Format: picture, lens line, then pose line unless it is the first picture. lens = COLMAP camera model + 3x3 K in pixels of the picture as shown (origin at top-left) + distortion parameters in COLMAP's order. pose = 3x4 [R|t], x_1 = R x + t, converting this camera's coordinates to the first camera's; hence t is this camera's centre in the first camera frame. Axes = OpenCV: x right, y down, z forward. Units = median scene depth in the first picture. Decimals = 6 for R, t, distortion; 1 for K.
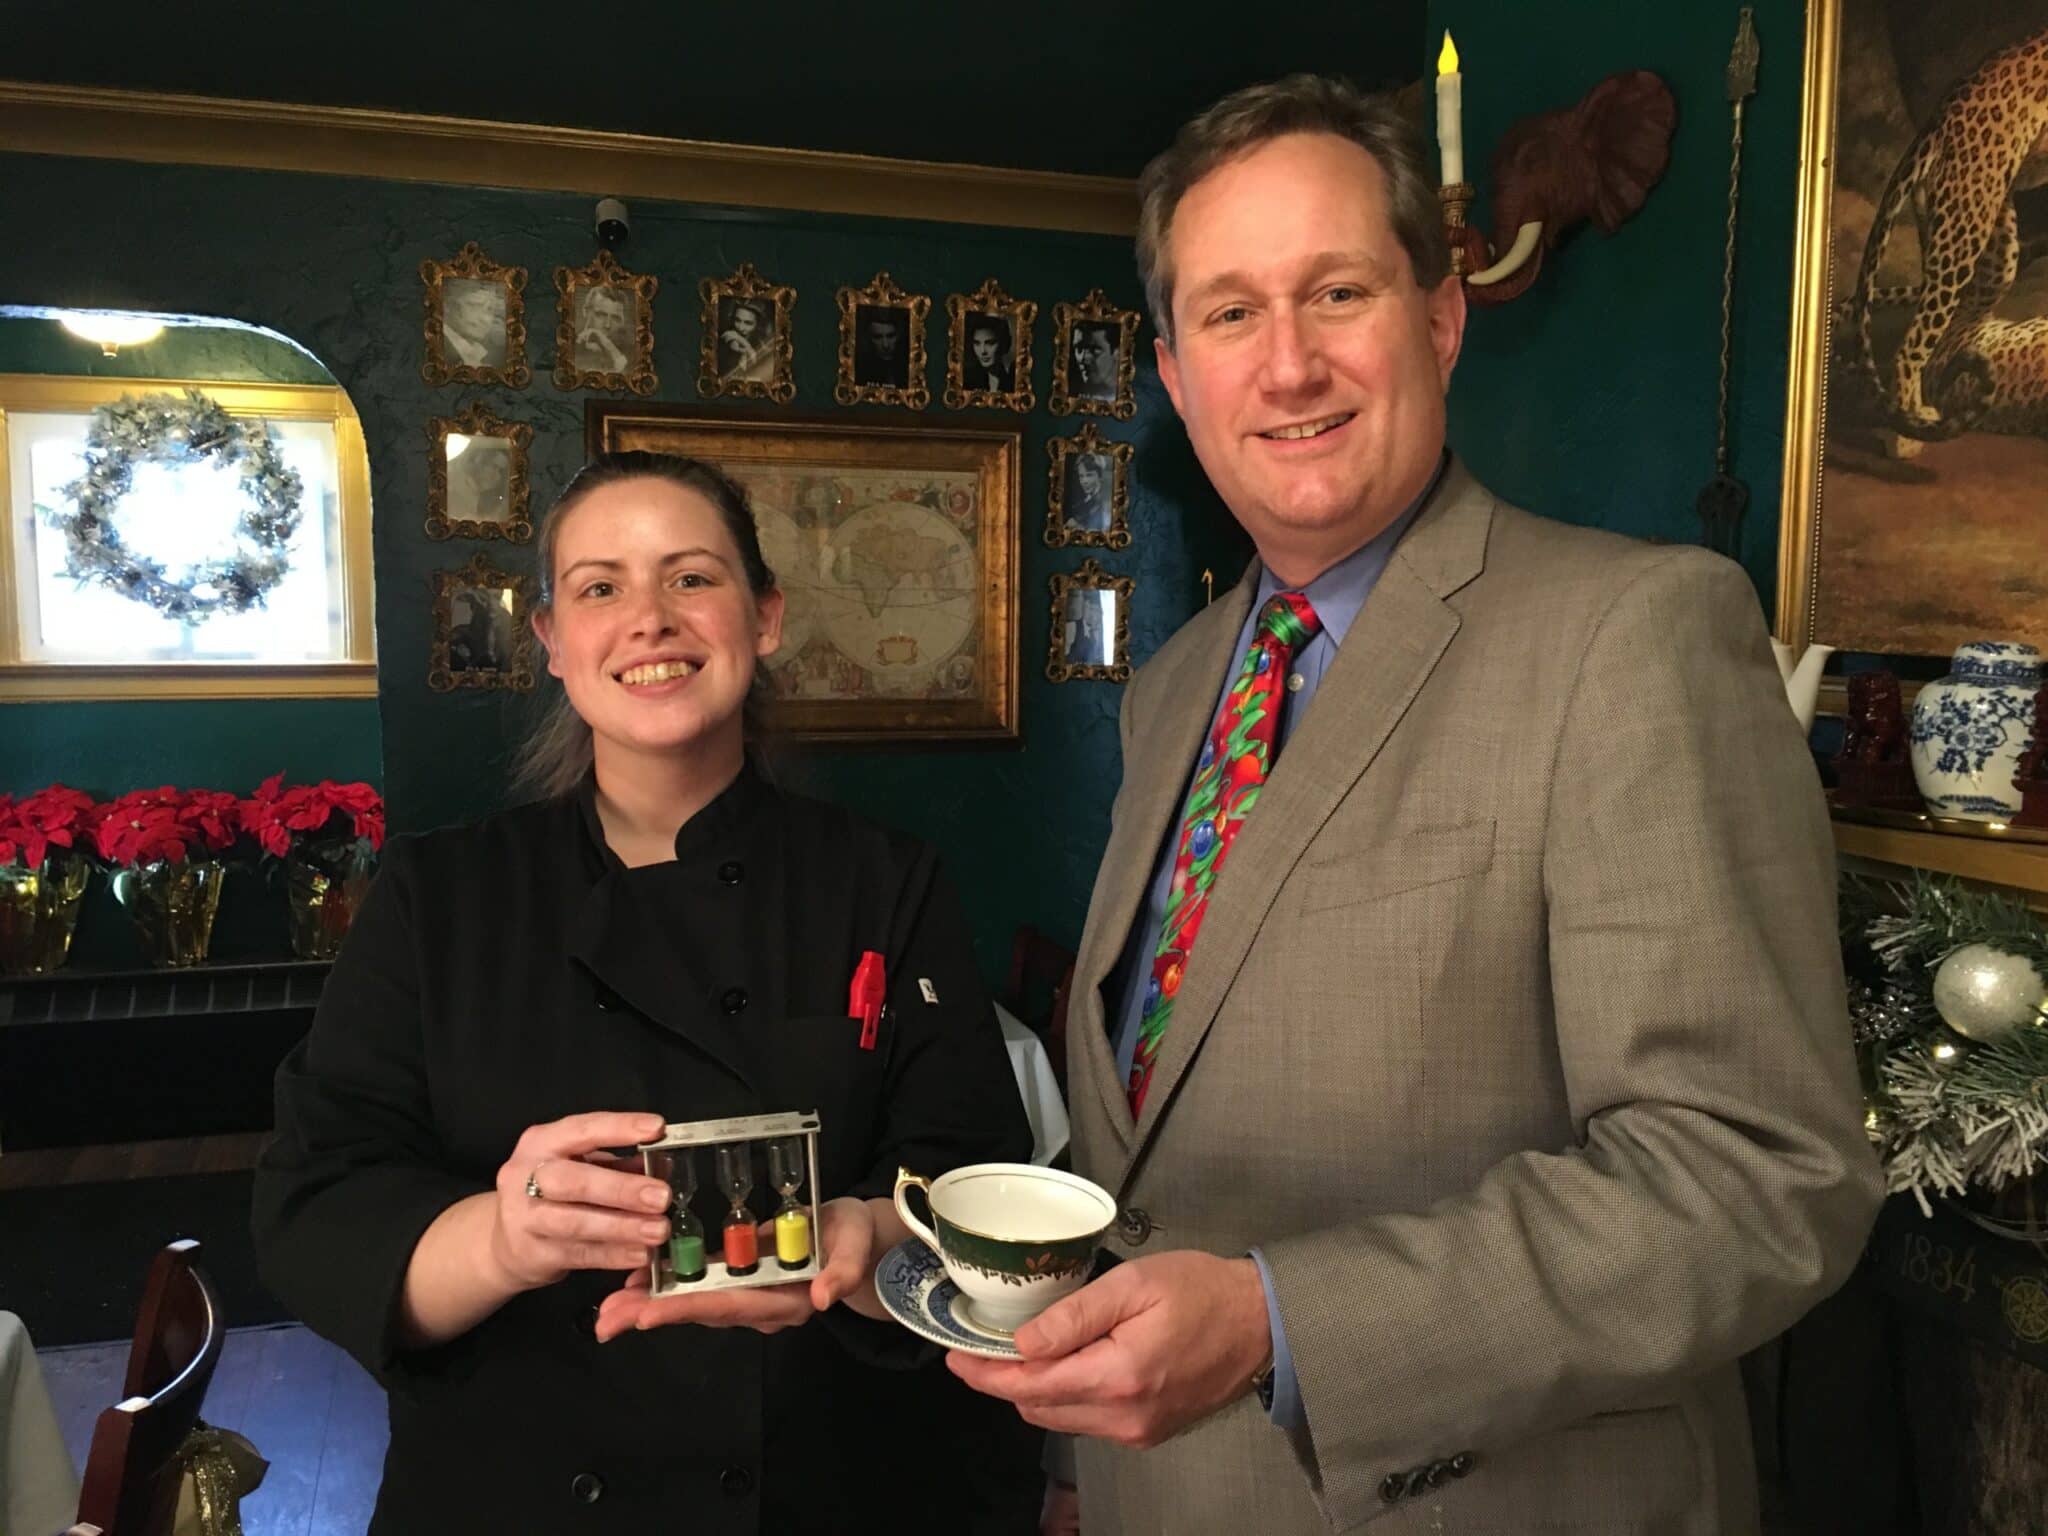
lens RADIAL K [[1713.2, 0, 1024.0], [0, 1713.2, 768.0], [0, 0, 1]] dist [0.001710, 0.003548]
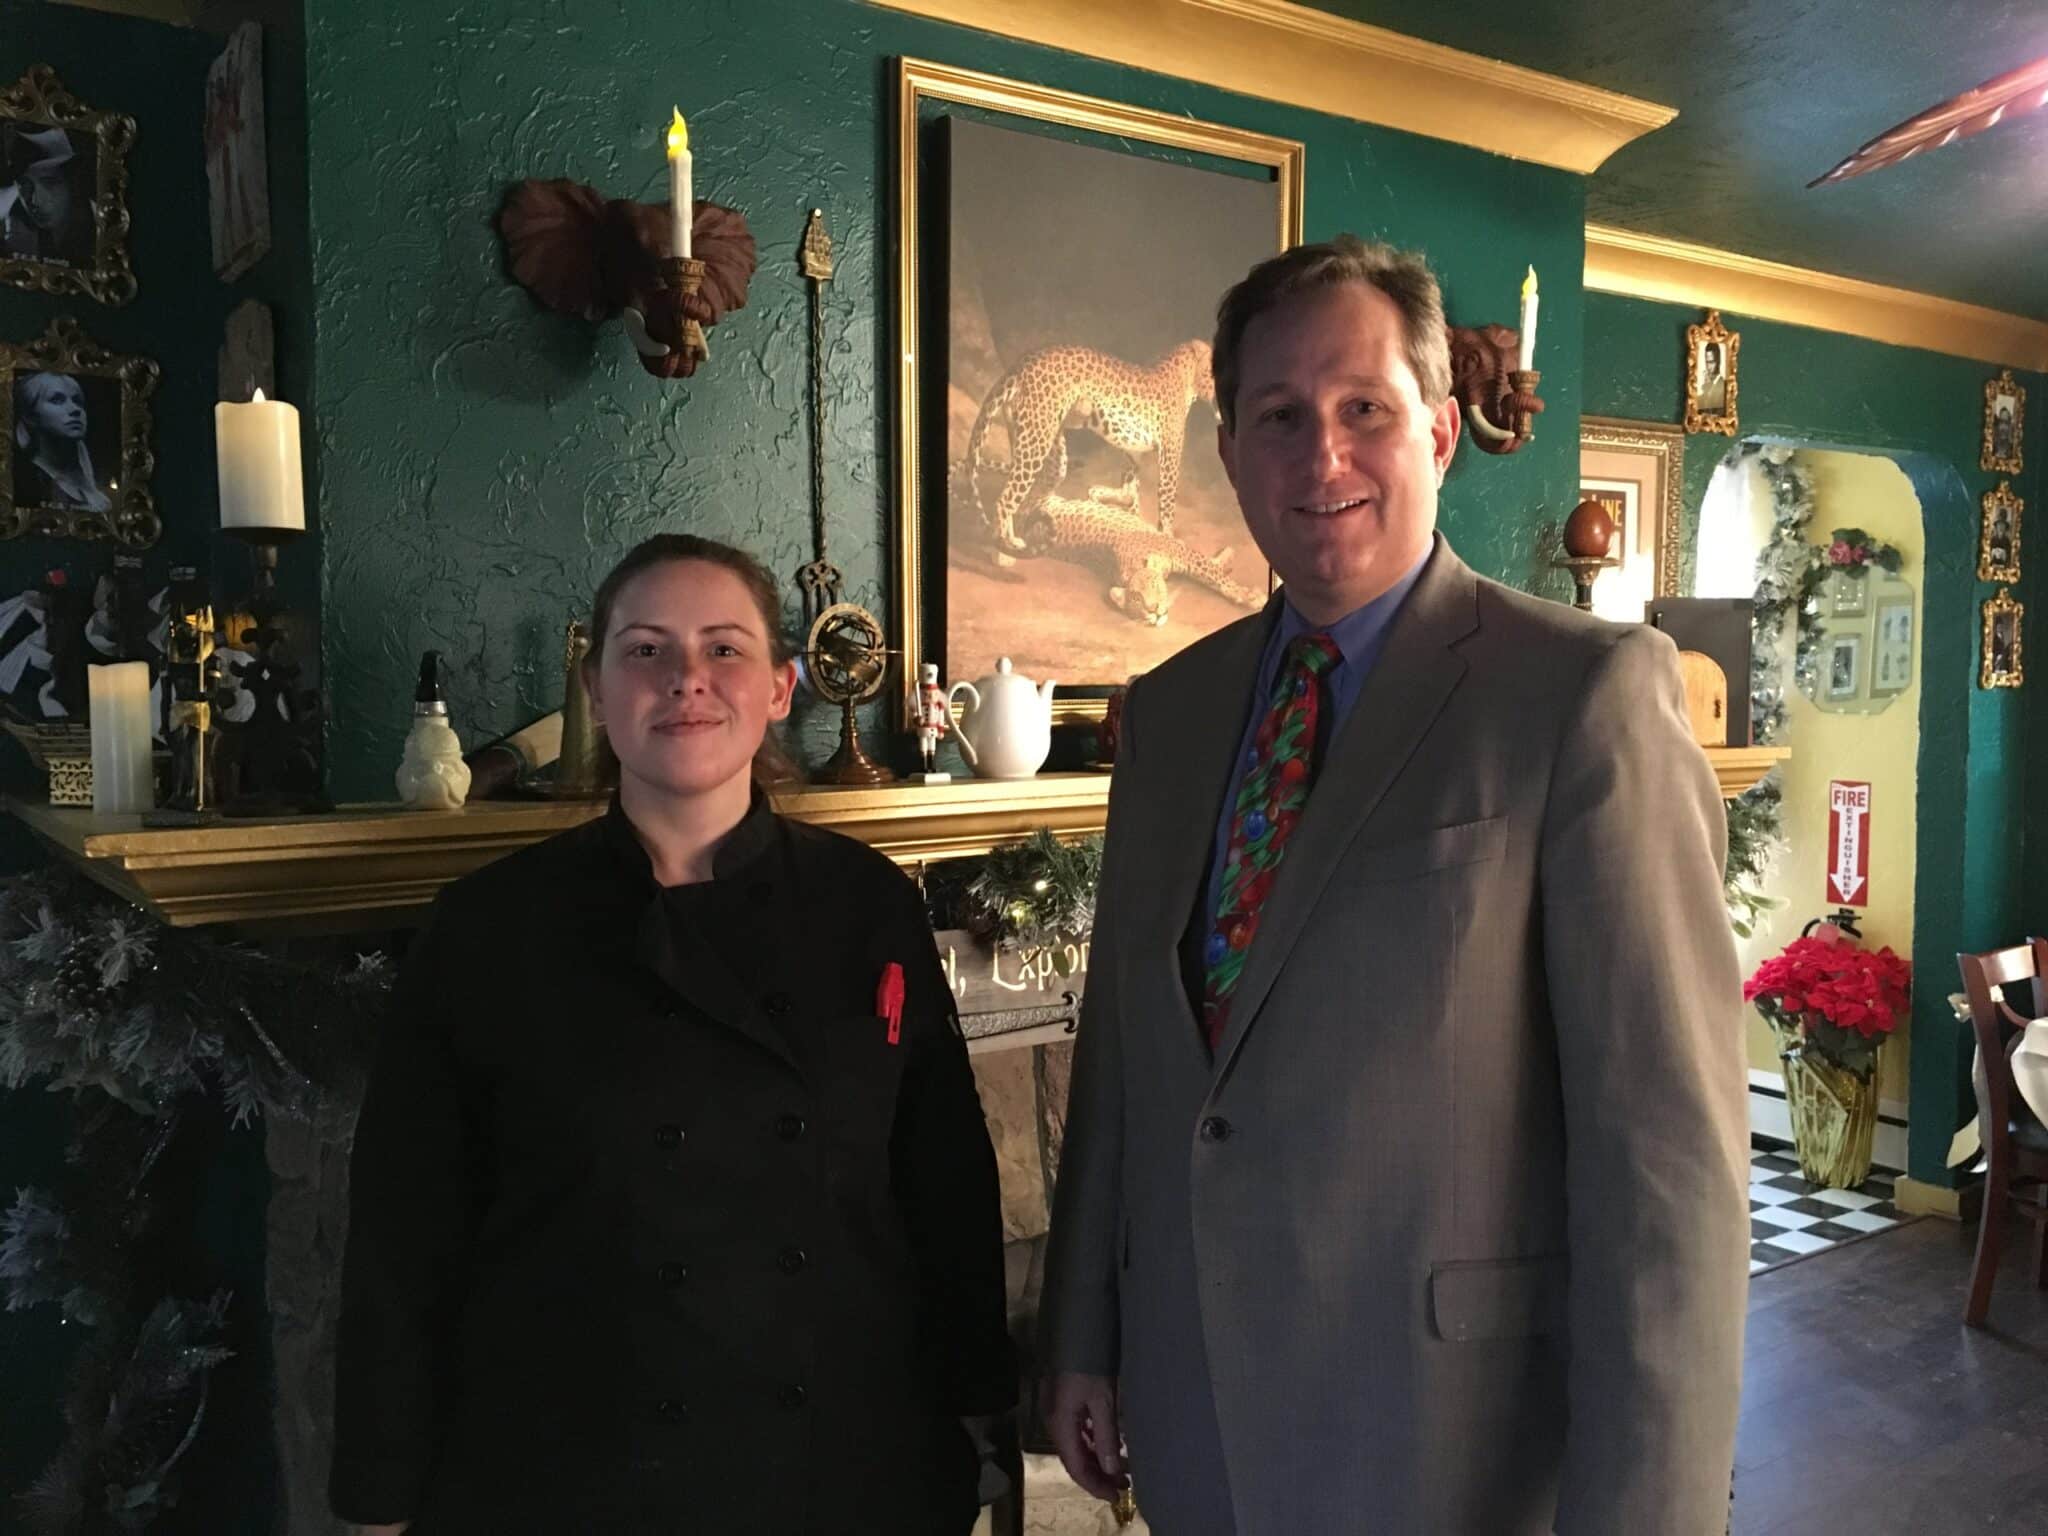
lens RADIAL K [[1770.9, 0, 1024.0], [0, 1770.9, 768.0], [0, 0, 1]] dist [0.102451, -0.003500]
pose [[-0.266607, -0.063843, 0.961689, -1.182013], [0.096567, 0.991013, 0.092561, -0.149404], [-0.958955, 0.117545, -0.258046, 1.491658]]
